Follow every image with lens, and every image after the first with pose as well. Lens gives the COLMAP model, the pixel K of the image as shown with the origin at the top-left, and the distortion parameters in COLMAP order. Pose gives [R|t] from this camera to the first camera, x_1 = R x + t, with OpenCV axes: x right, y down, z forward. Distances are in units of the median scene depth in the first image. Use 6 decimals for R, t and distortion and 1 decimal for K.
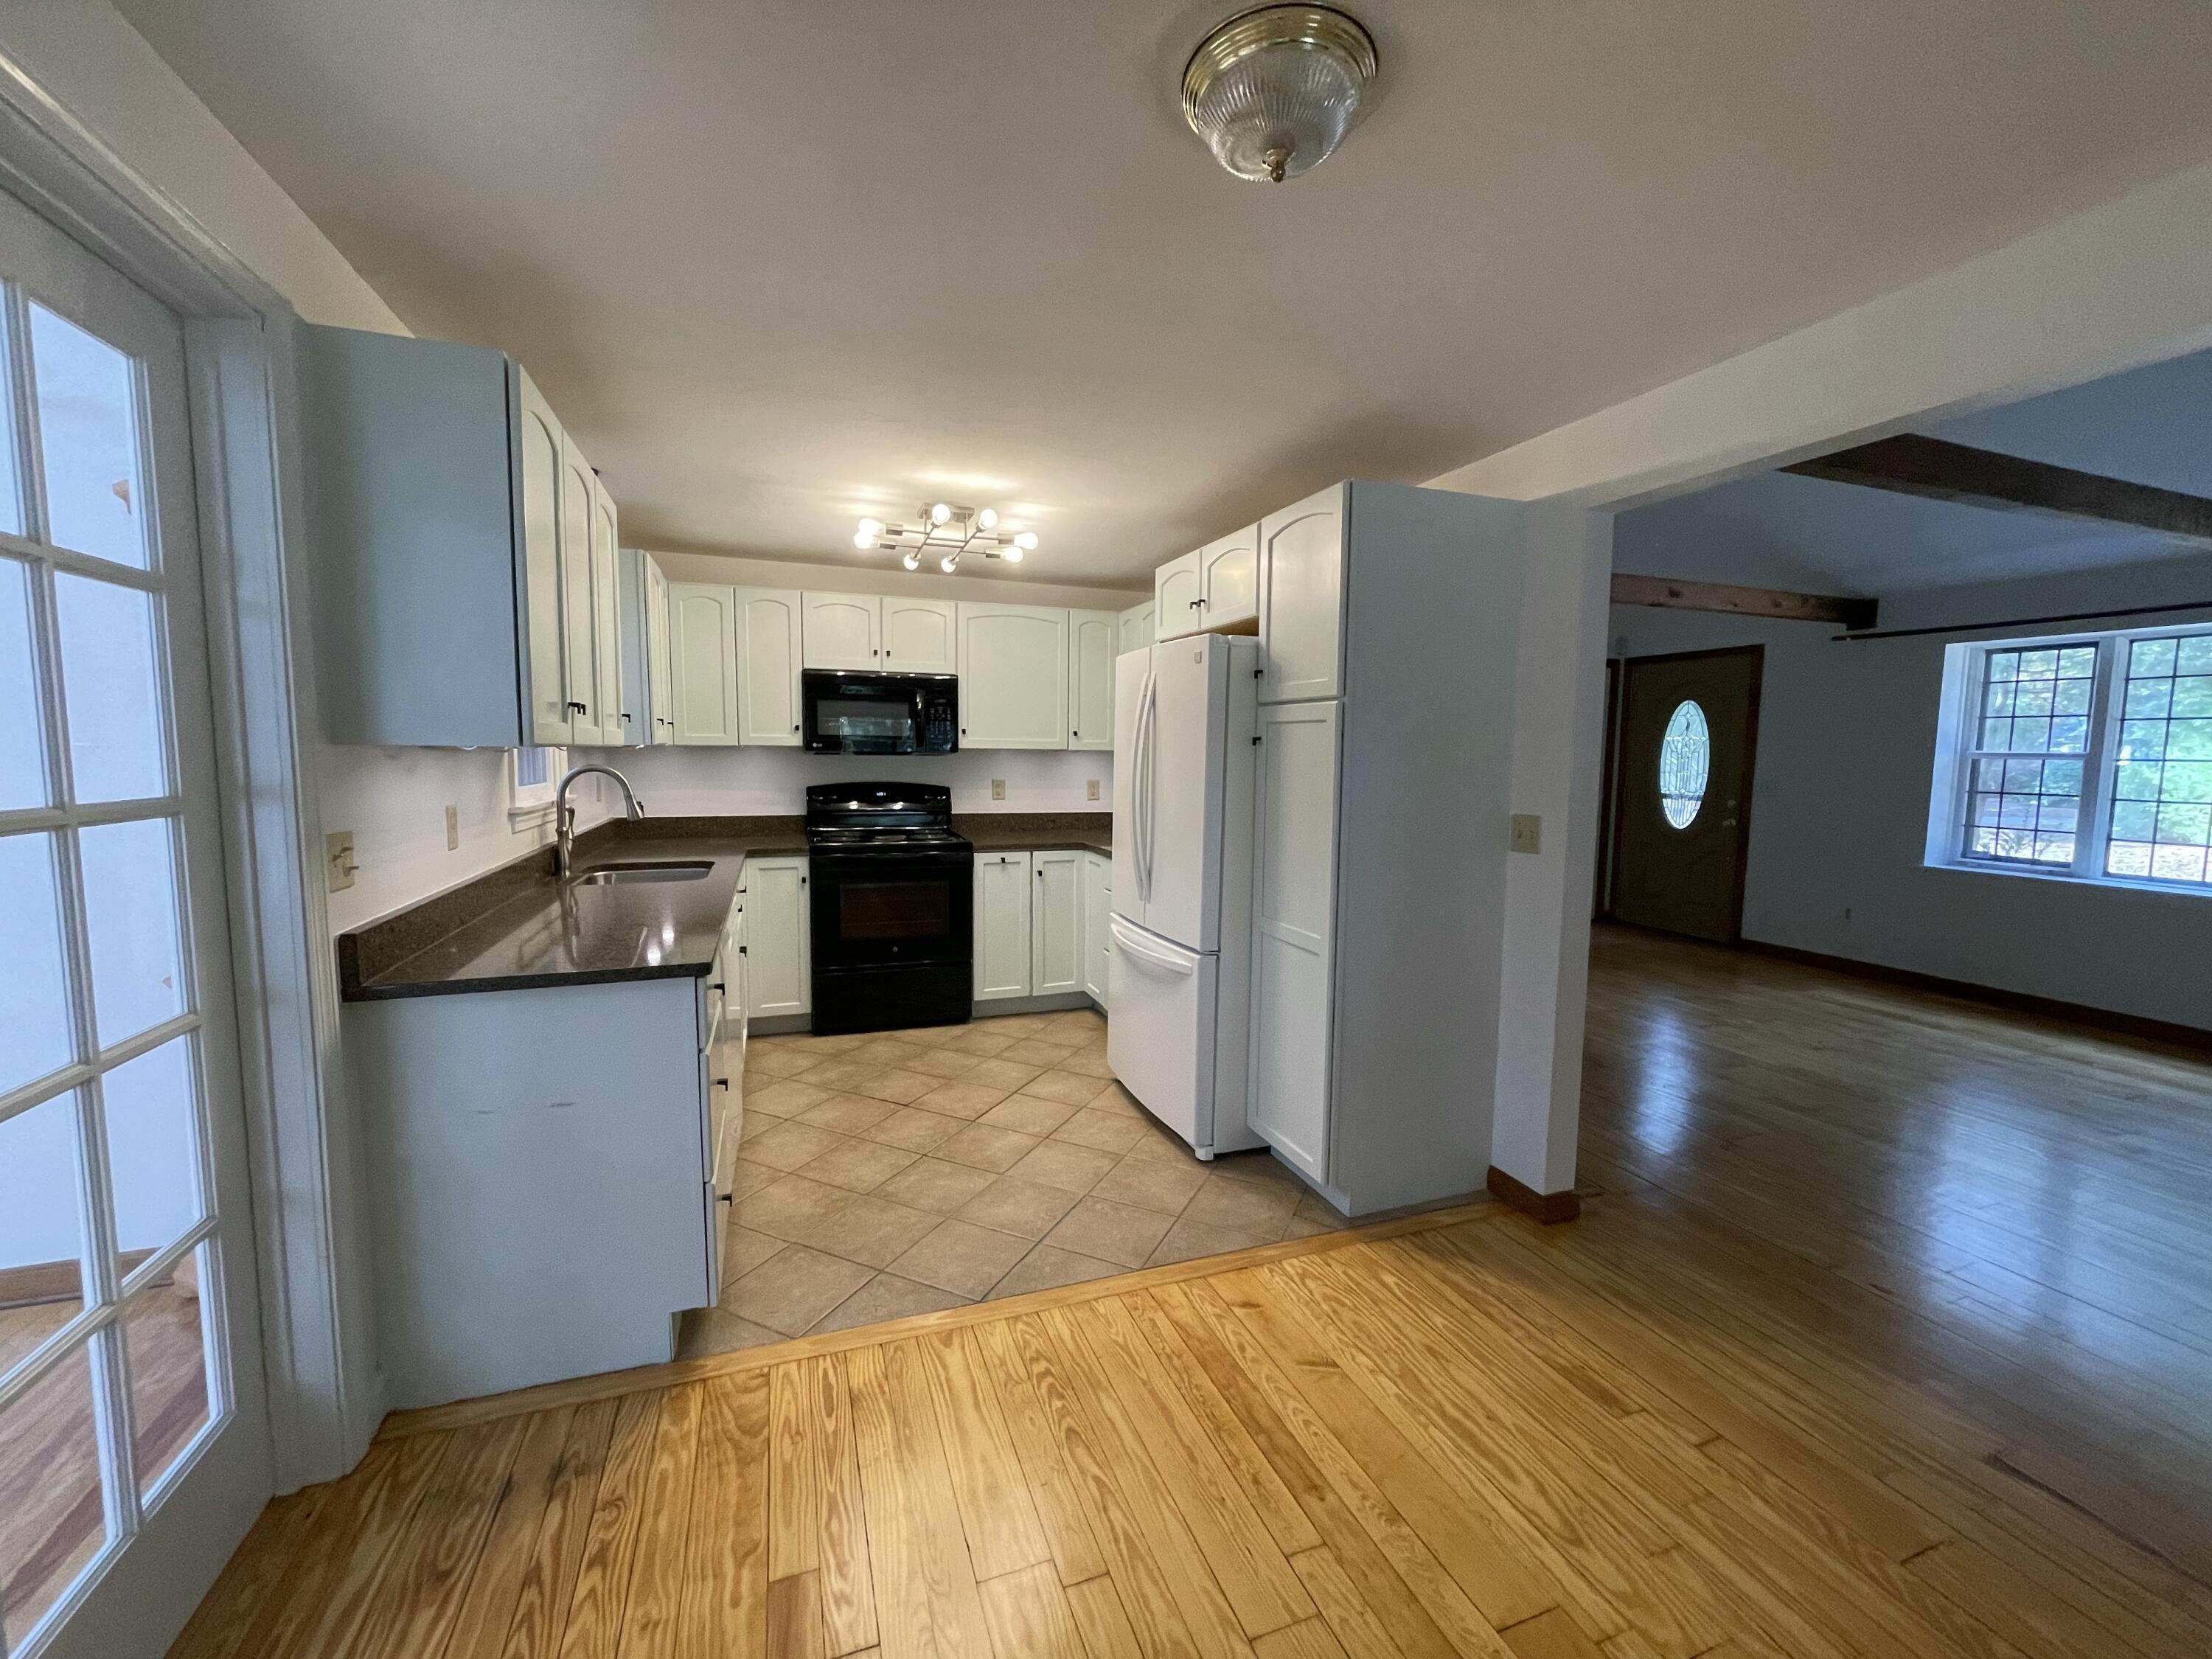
lens RADIAL K [[889.8, 0, 1103.9], [0, 889.8, 829.8], [0, 0, 1]] dist [-0.002516, -0.000398]
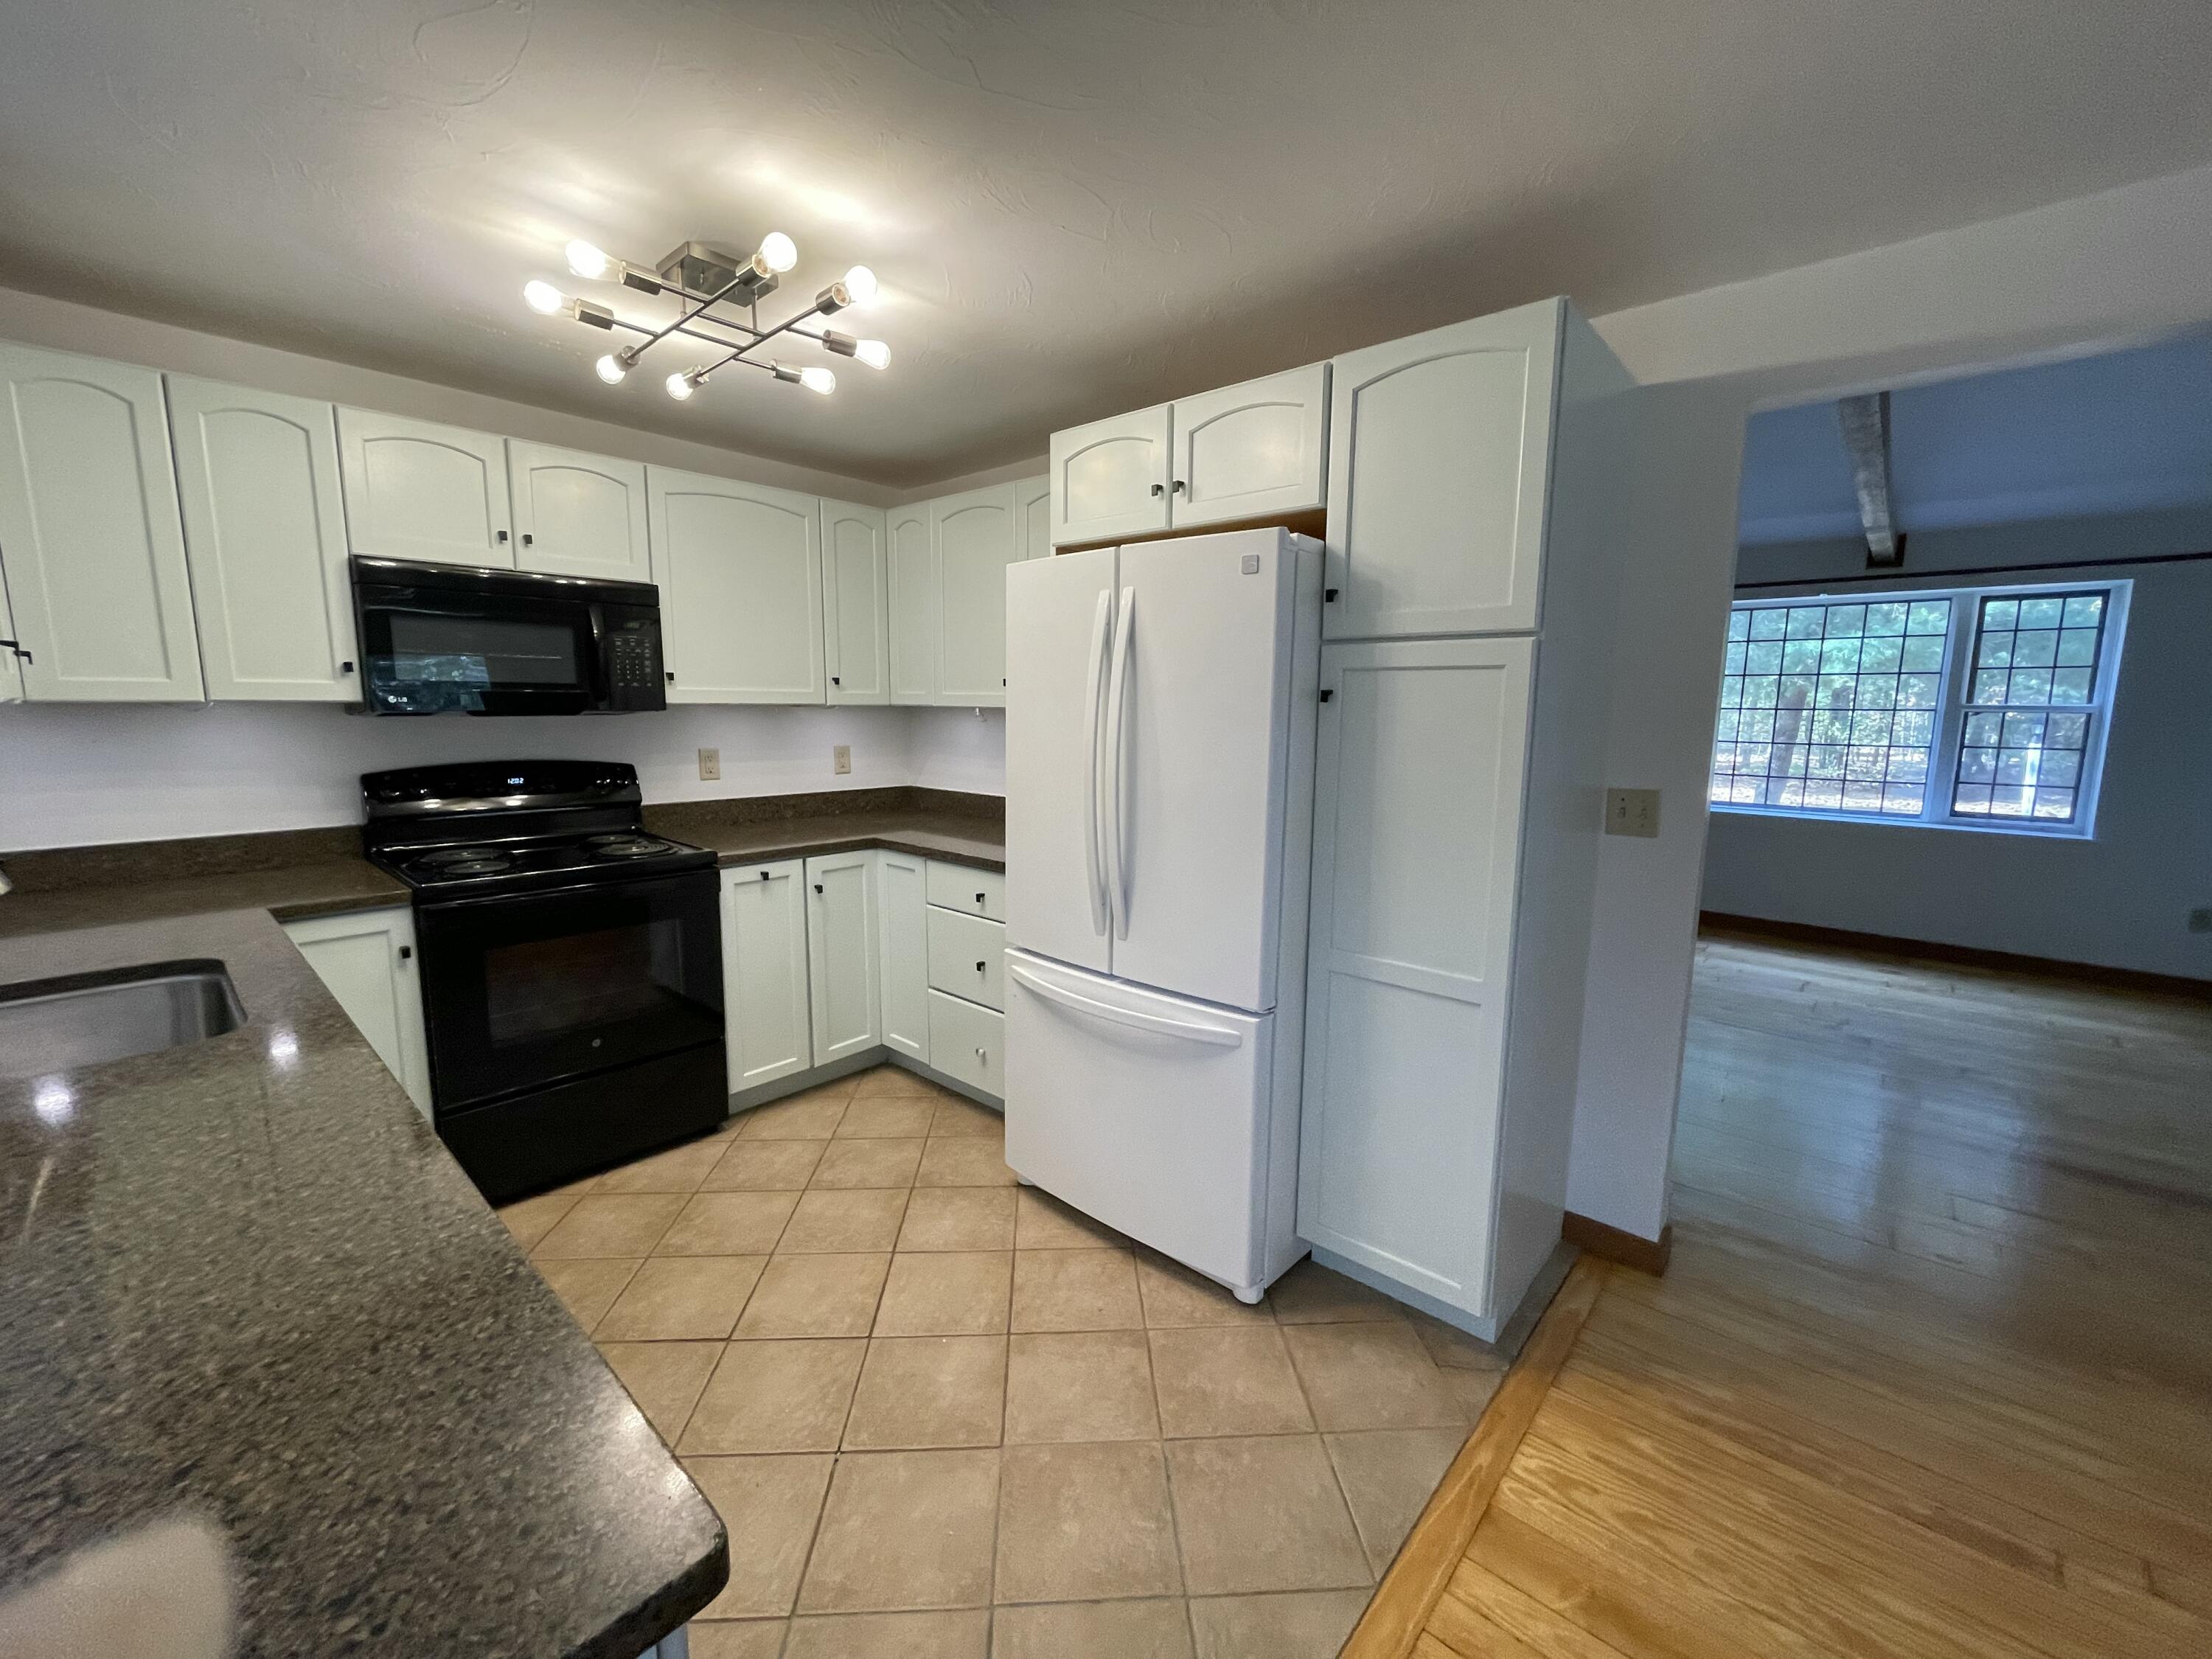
lens RADIAL K [[889.8, 0, 1103.9], [0, 889.8, 829.8], [0, 0, 1]] dist [-0.002516, -0.000398]
pose [[0.883103, -0.070188, 0.463900, -0.227295], [0.043247, 0.996715, 0.068476, -0.039296], [-0.467182, -0.040409, 0.883237, 0.360929]]
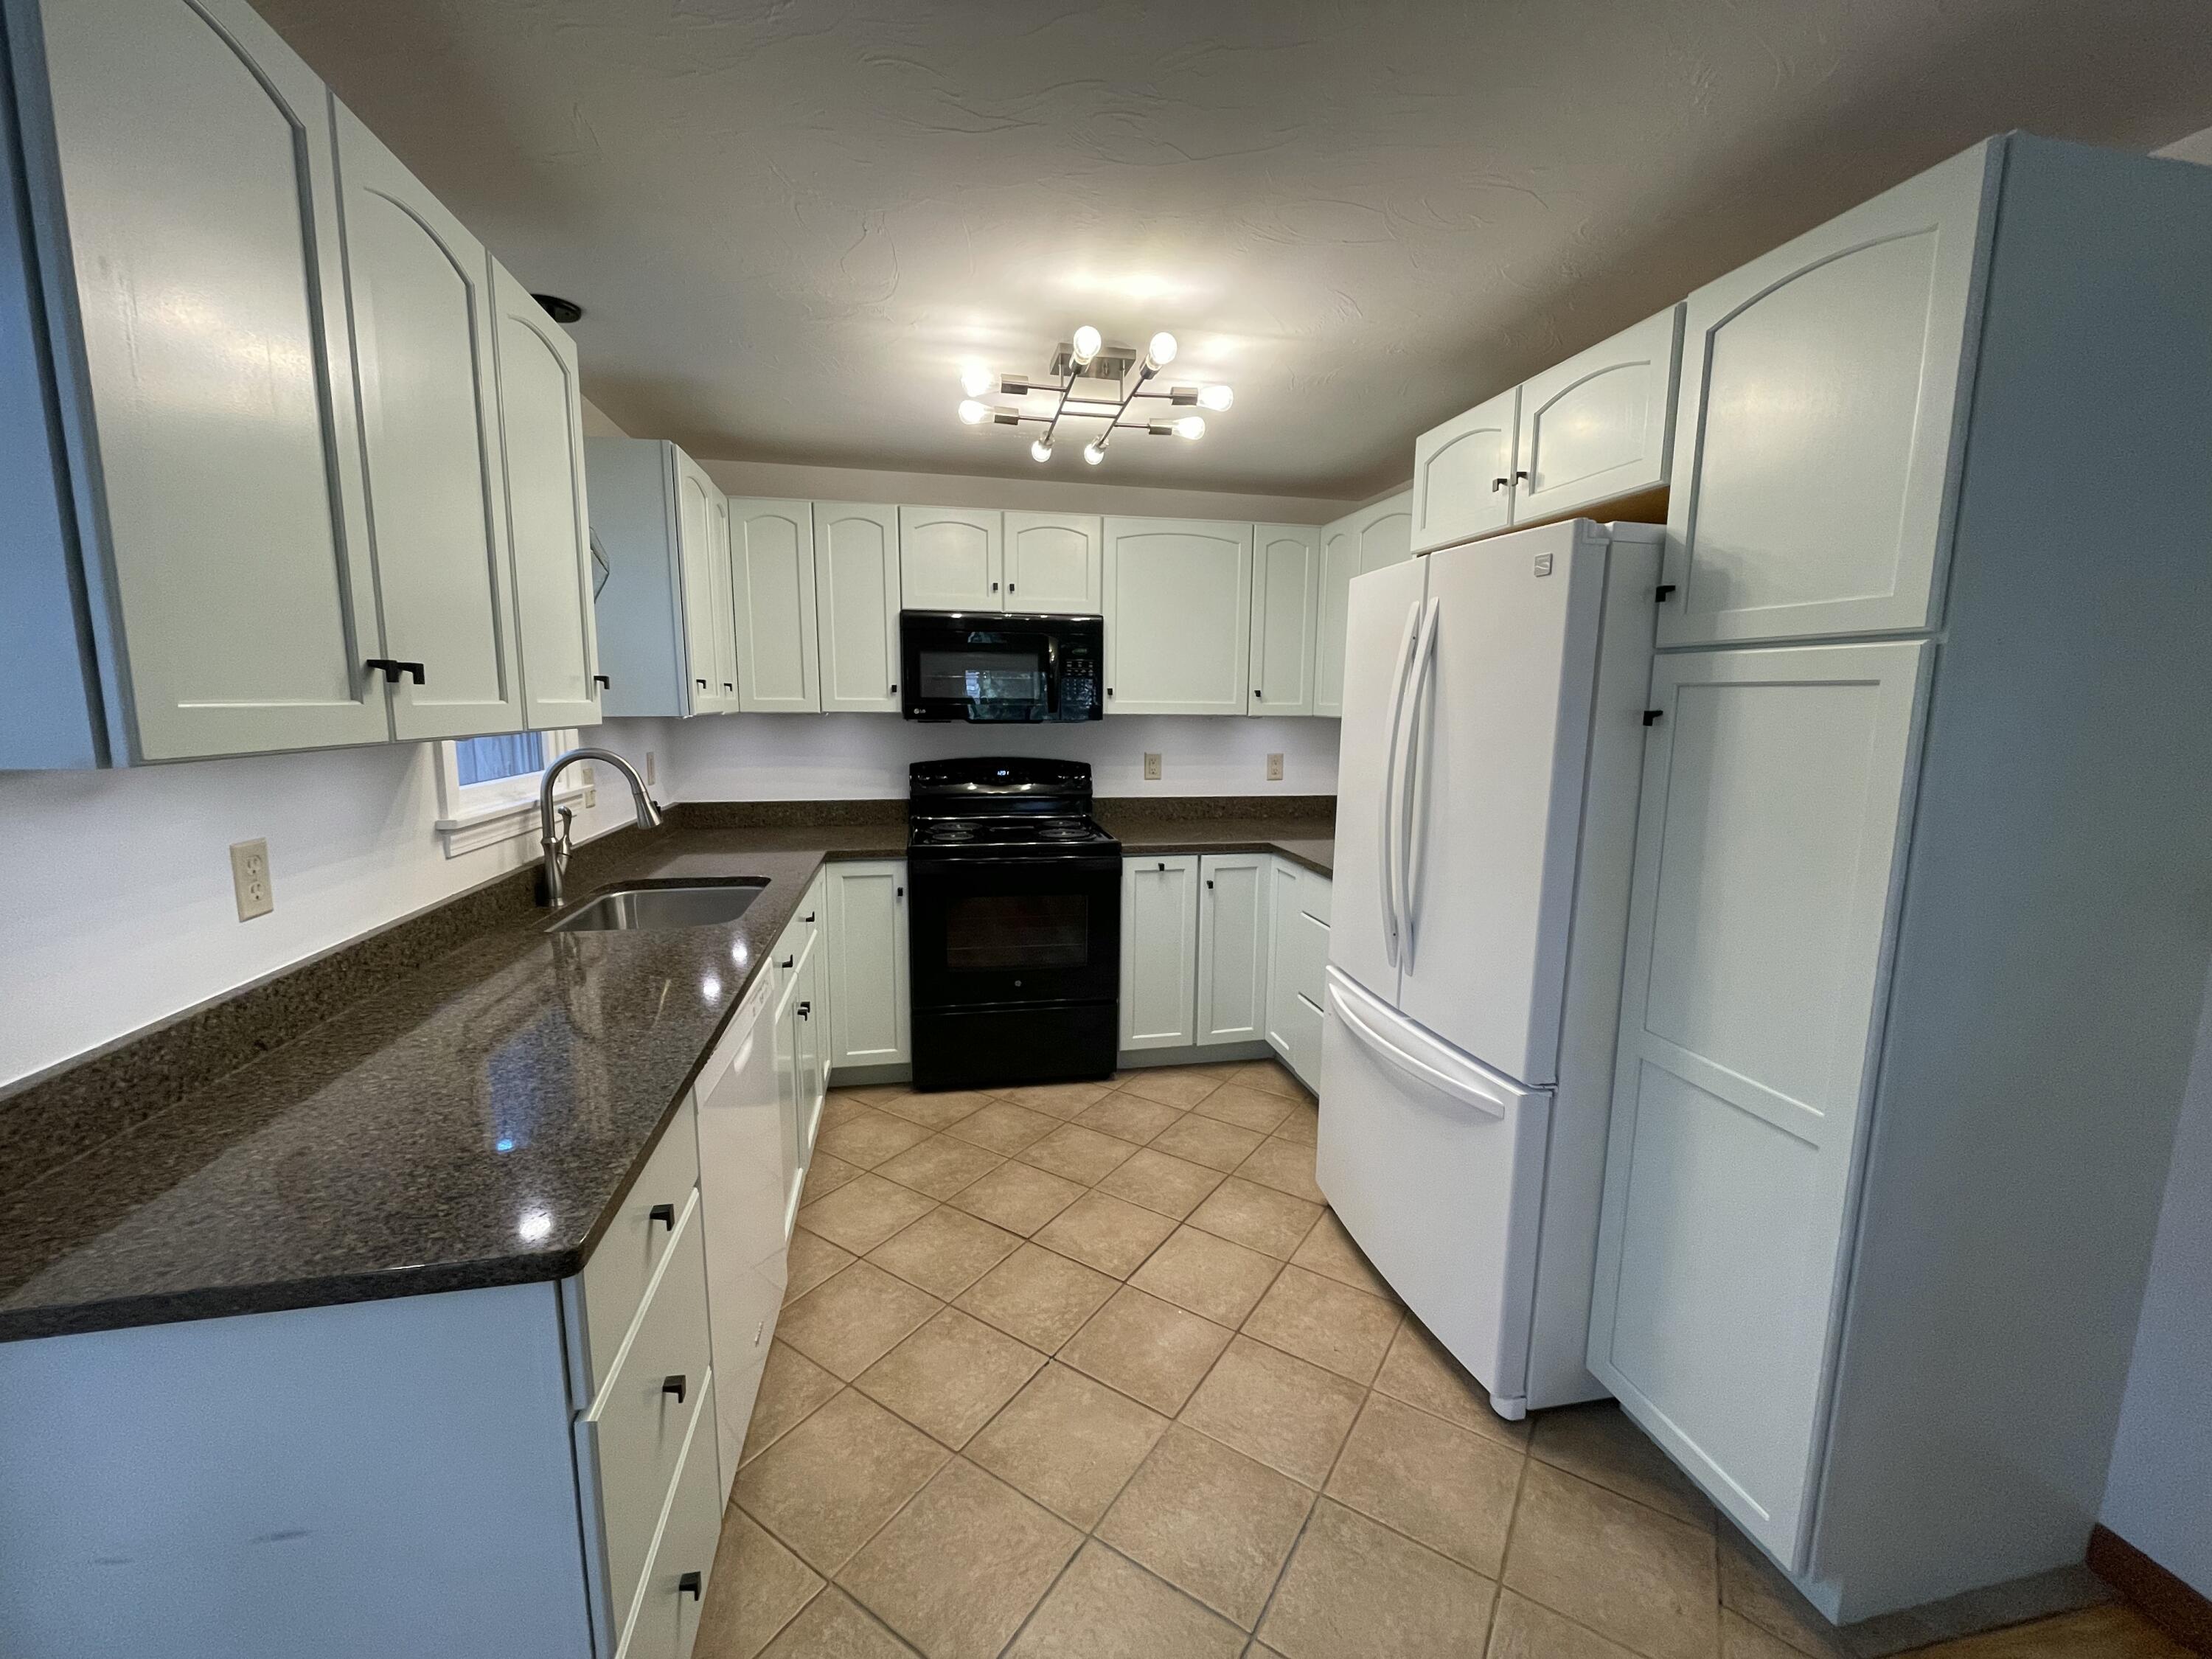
lens RADIAL K [[889.8, 0, 1103.9], [0, 889.8, 829.8], [0, 0, 1]] dist [-0.002516, -0.000398]
pose [[0.988896, 0.019262, -0.147355, -0.060799], [-0.011216, 0.998410, 0.055239, -0.043623], [0.148185, -0.052973, 0.987540, 0.307954]]
